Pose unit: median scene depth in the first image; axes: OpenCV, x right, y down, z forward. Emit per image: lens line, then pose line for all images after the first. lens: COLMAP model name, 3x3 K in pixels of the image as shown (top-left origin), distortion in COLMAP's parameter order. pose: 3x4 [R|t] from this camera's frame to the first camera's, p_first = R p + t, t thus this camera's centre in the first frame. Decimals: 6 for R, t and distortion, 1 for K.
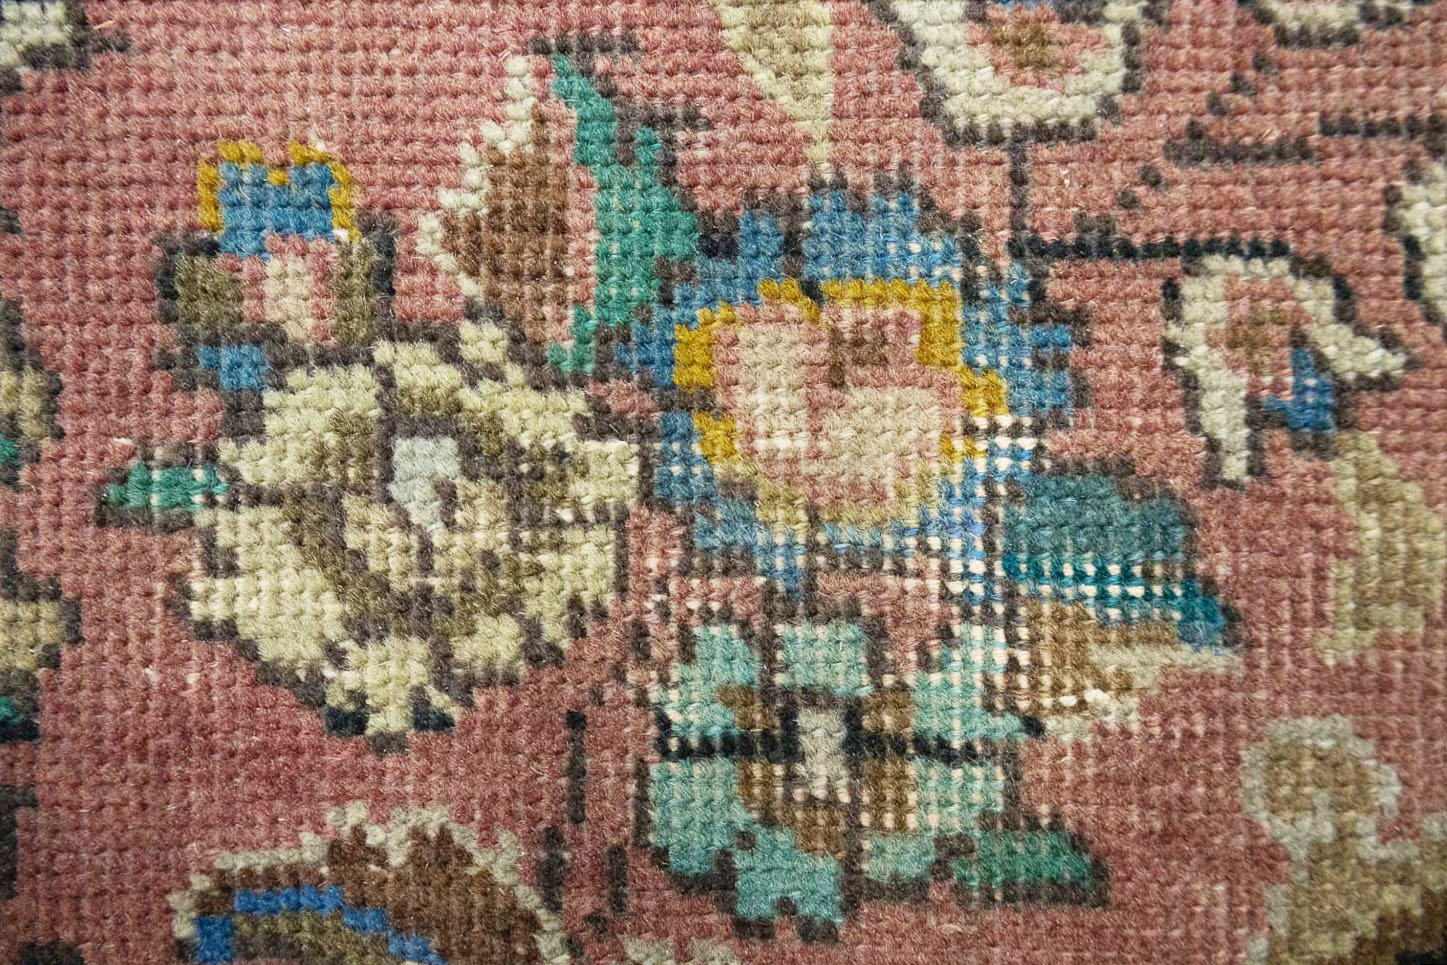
lens RADIAL K [[1193.9, 0, 723.7], [0, 1193.9, 482.1], [0, 0, 1]] dist [-0.002565, 0.004045]
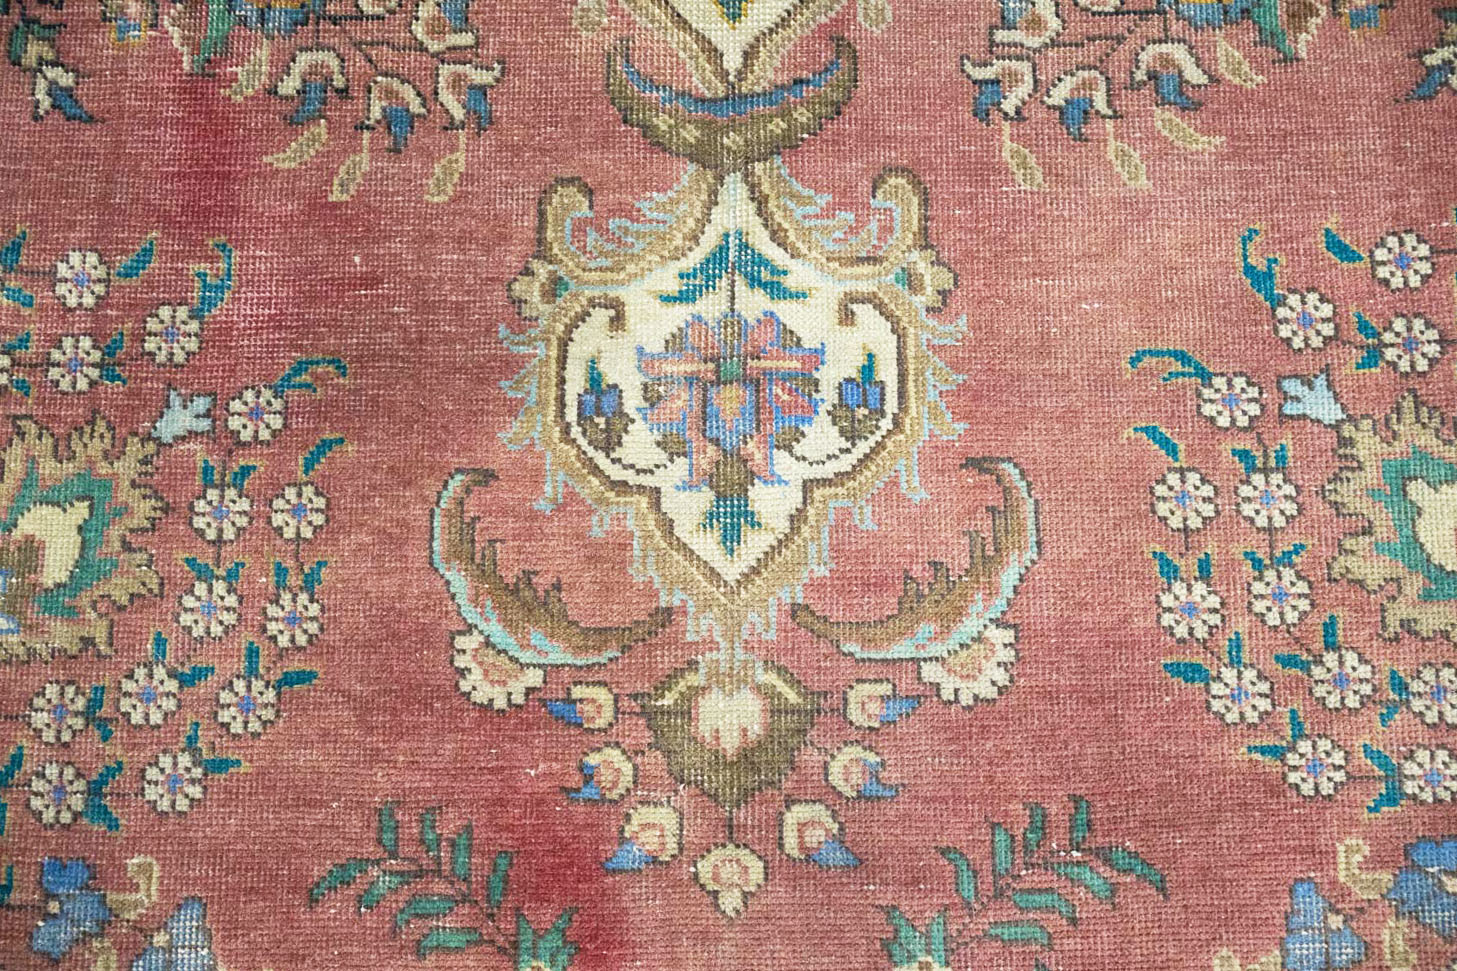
lens RADIAL K [[1202.2, 0, 731.4], [0, 1202.2, 481.5], [0, 0, 1]] dist [-0.002565, 0.004045]
pose [[-0.999867, 0.015081, -0.006130, 1.655661], [-0.015825, -0.988762, 0.148661, -2.195720], [-0.003819, 0.148738, 0.988869, -2.504344]]
